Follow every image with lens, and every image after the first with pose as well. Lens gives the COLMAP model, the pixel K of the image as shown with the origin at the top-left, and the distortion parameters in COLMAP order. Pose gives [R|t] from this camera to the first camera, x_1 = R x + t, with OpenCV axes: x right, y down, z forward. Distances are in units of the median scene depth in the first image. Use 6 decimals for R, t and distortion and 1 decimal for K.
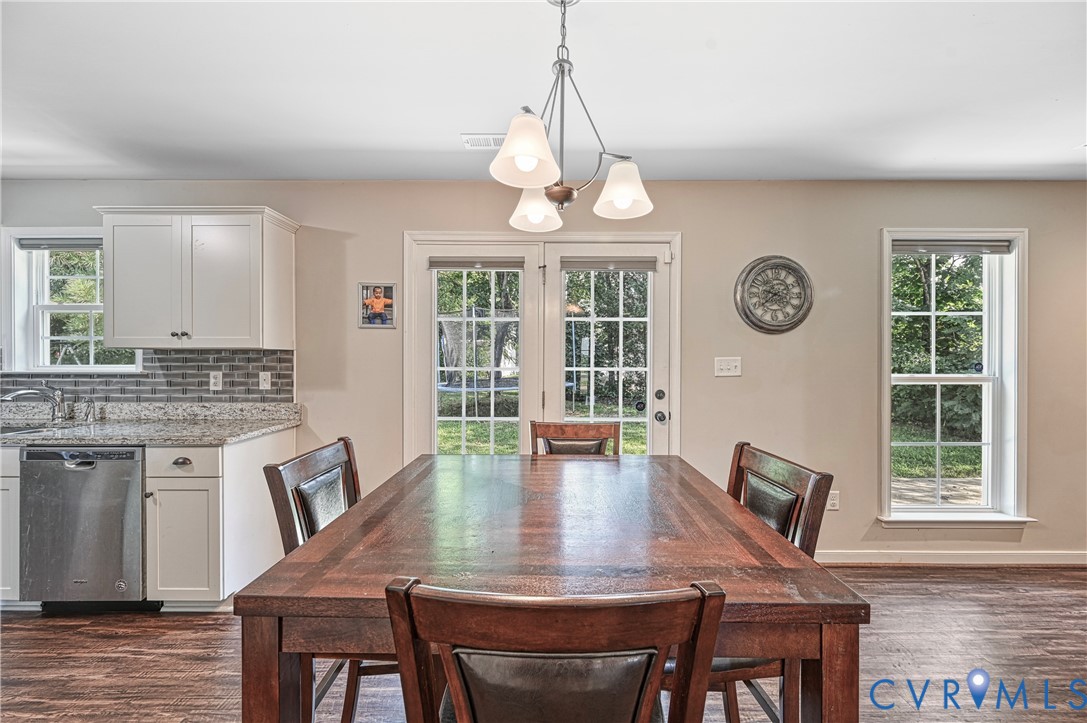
lens RADIAL K [[430.9, 0, 550.1], [0, 430.9, 361.3], [0, 0, 1]] dist [-0.000683, 0.000405]
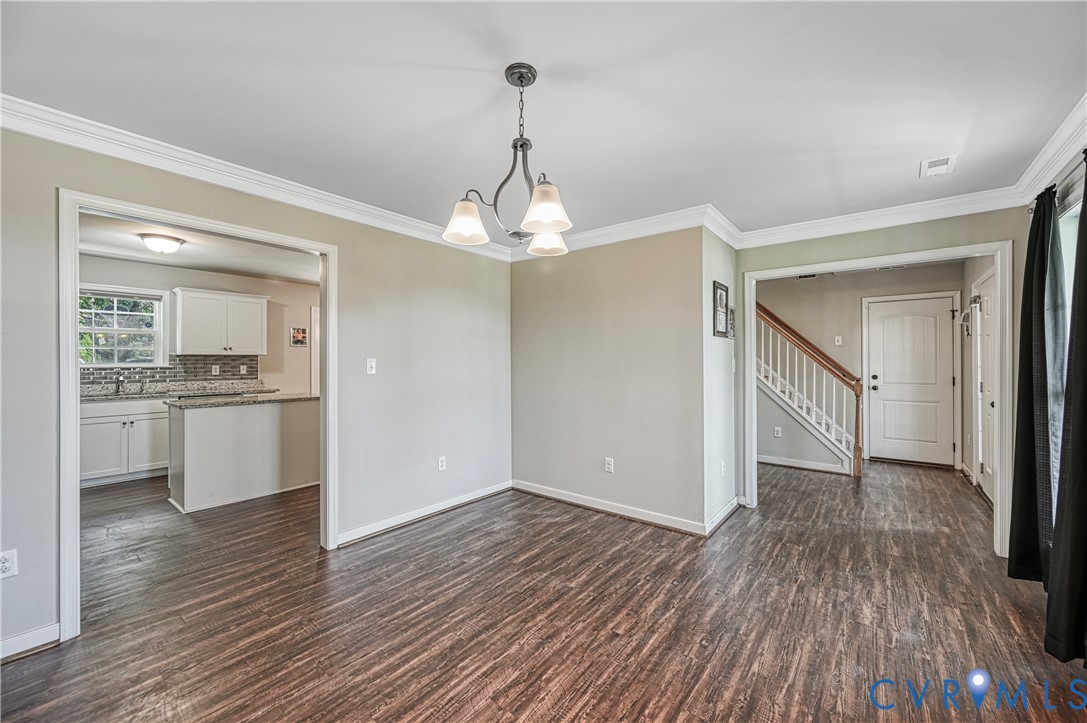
lens RADIAL K [[430.9, 0, 546.9], [0, 430.9, 360.6], [0, 0, 1]] dist [-0.000683, 0.000405]
pose [[0.617453, -0.001623, 0.786606, -1.420560], [0.006759, 0.999972, -0.003242, 0.017369], [-0.786579, 0.007318, 0.617447, -1.521372]]
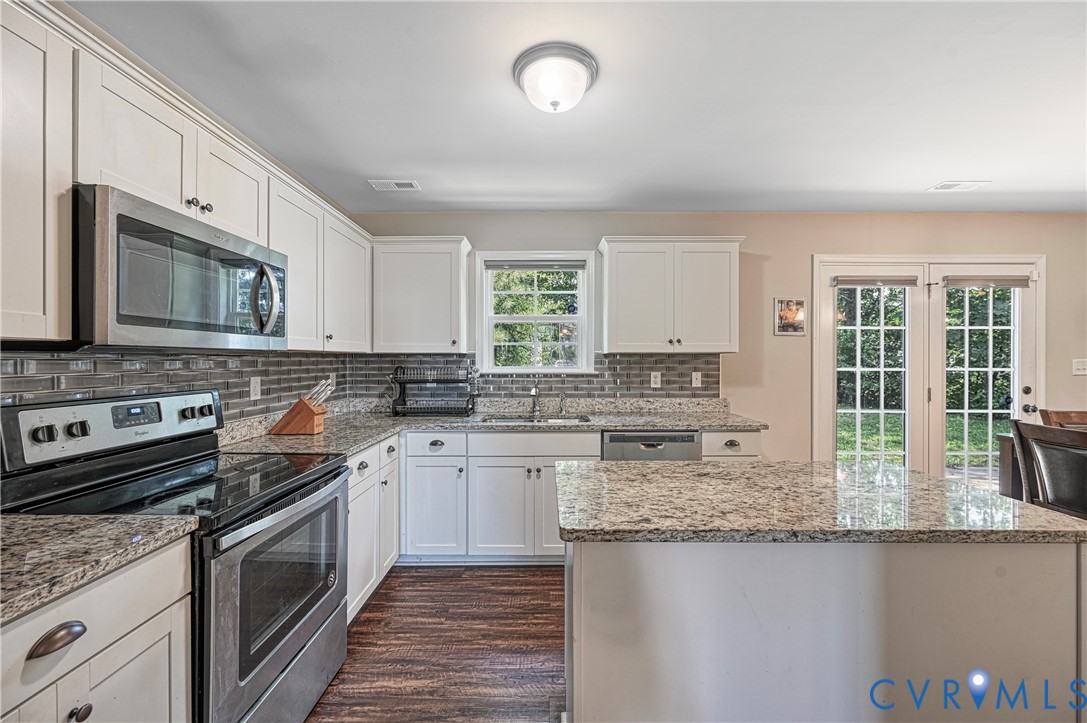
lens RADIAL K [[430.9, 0, 547.8], [0, 430.9, 362.4], [0, 0, 1]] dist [-0.000683, 0.000405]
pose [[0.999986, -0.001912, 0.004960, -1.083272], [0.001926, 0.999994, -0.002780, 0.000003], [-0.004955, 0.002789, 0.999984, -0.194015]]
